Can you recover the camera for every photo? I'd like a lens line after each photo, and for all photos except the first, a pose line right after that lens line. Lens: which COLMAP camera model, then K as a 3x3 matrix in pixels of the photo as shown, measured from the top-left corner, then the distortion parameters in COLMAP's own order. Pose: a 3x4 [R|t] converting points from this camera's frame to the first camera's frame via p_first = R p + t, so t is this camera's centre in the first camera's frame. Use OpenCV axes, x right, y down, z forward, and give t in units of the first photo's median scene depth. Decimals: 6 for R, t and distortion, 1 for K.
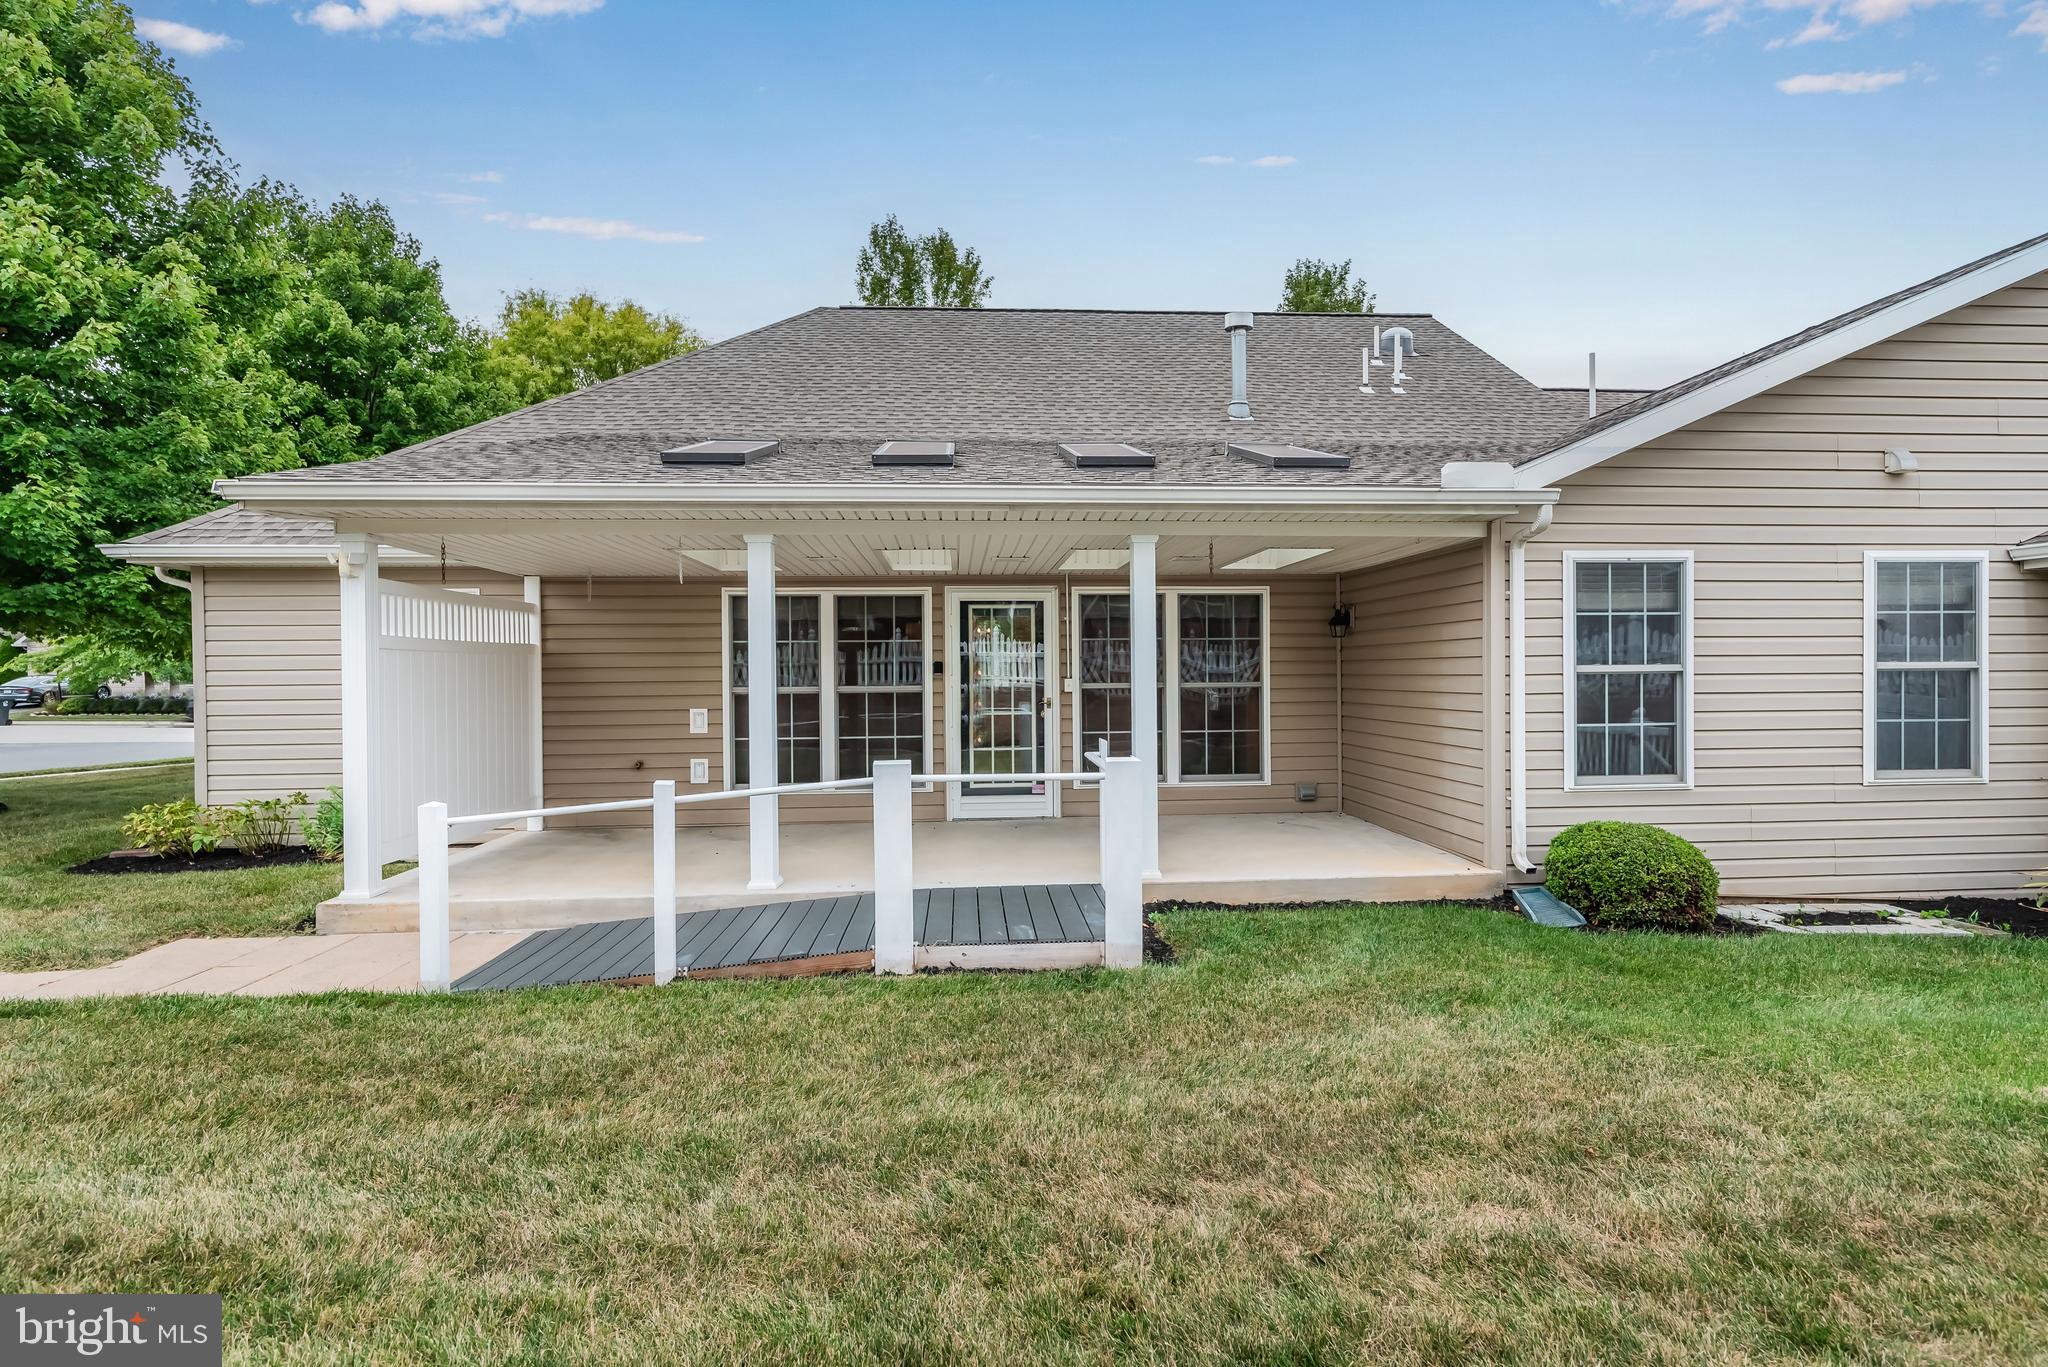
lens RADIAL K [[1008.5, 0, 1036.4], [0, 1008.5, 694.3], [0, 0, 1]] dist [-0.000436, -0.000018]
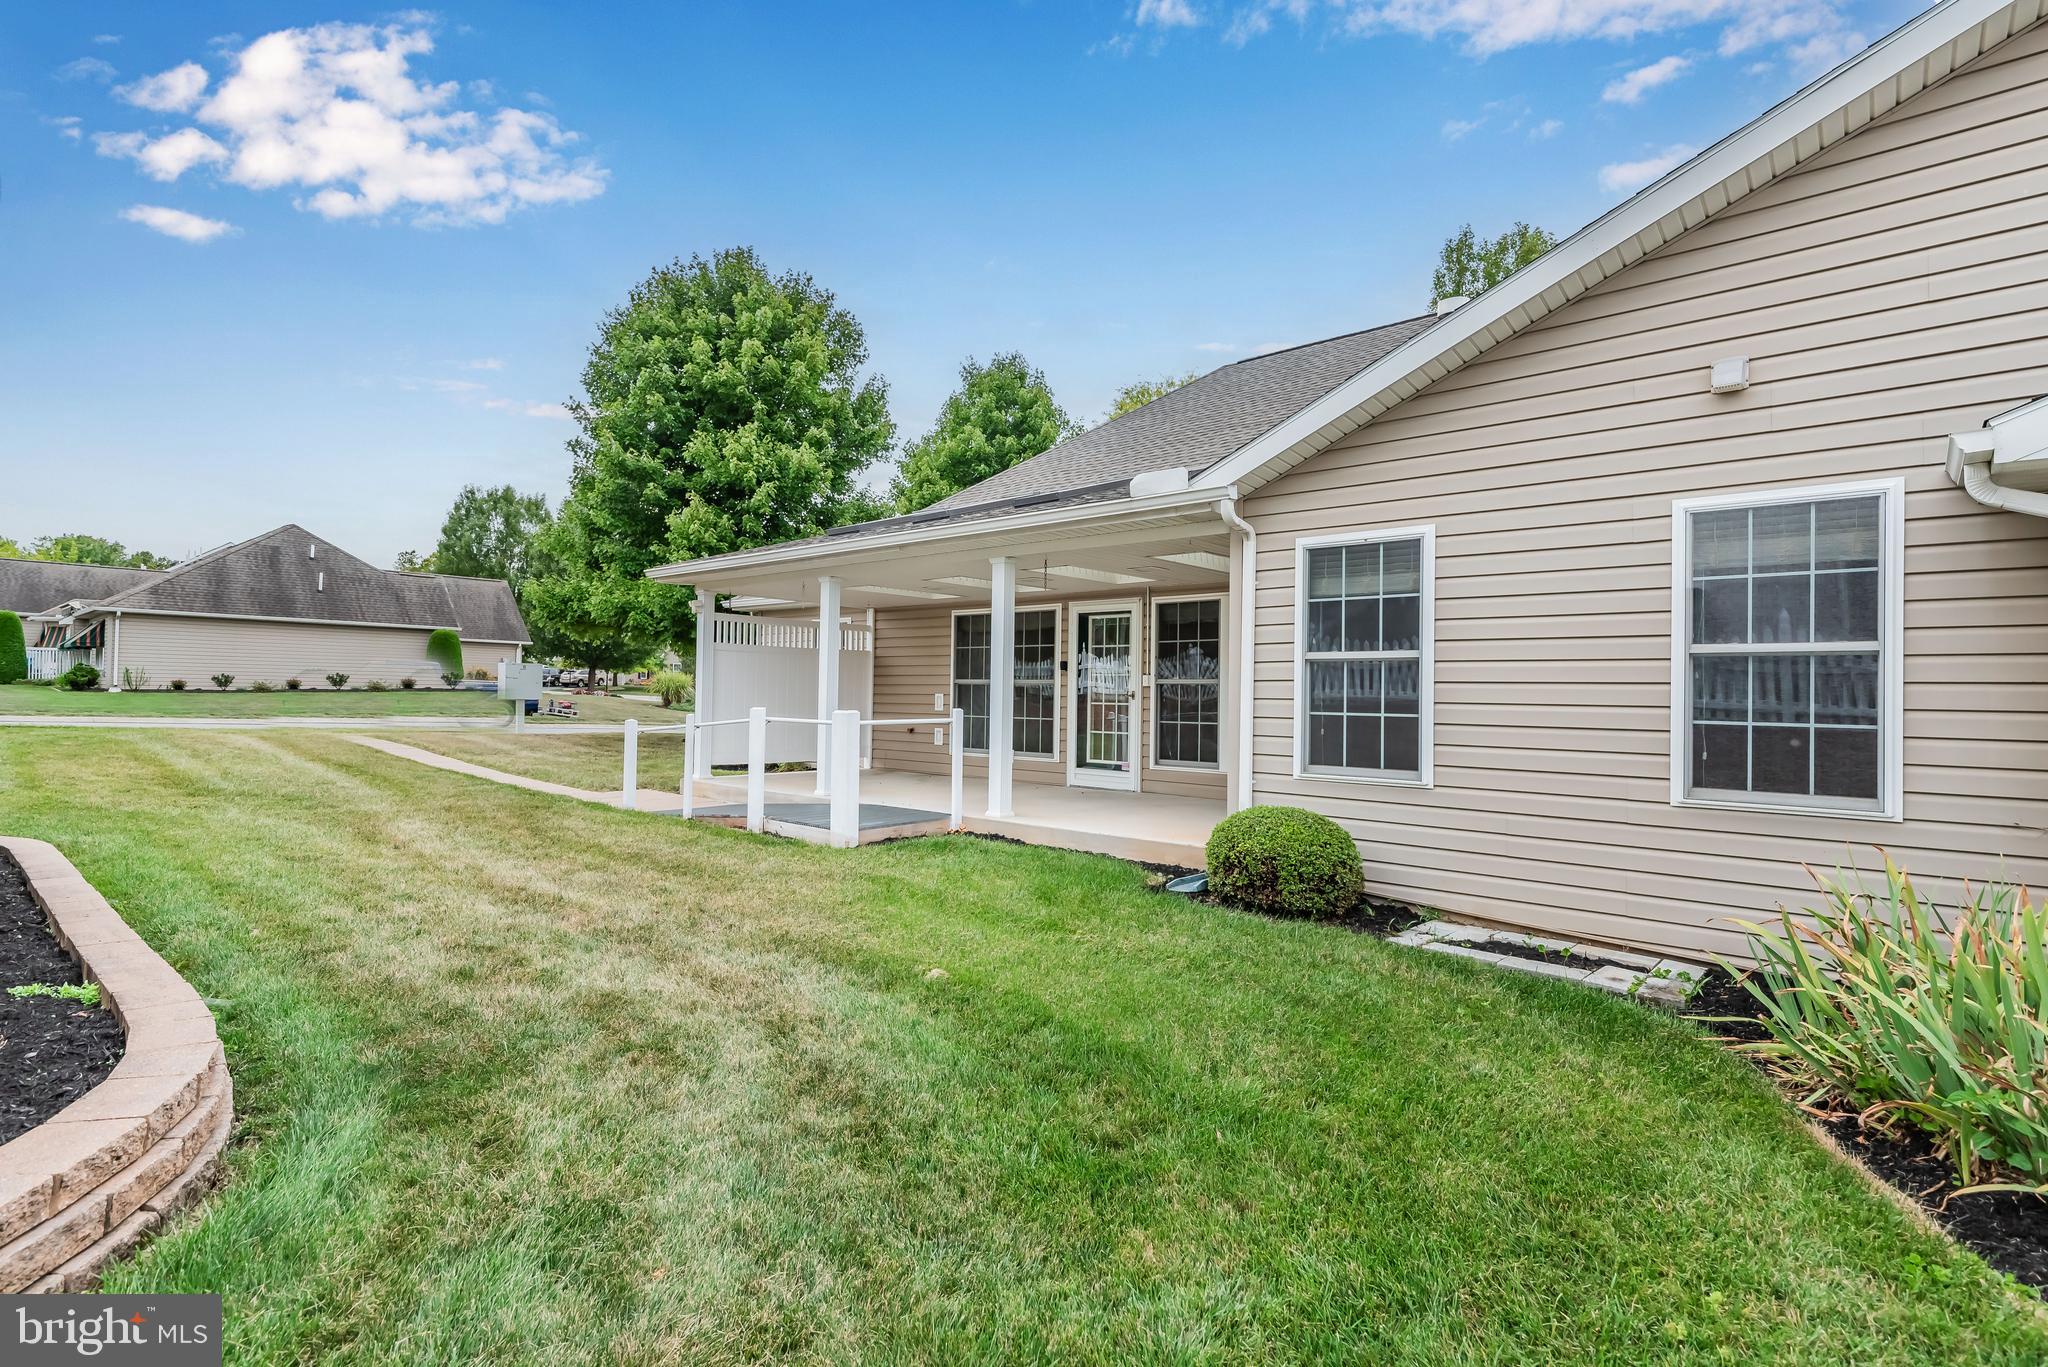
lens RADIAL K [[1008.5, 0, 1036.4], [0, 1008.5, 694.3], [0, 0, 1]] dist [-0.000436, -0.000018]
pose [[0.690307, 0.018387, -0.723283, 1.042641], [-0.038608, 0.999189, -0.011448, 0.033469], [0.722486, 0.035827, 0.690457, 0.119448]]
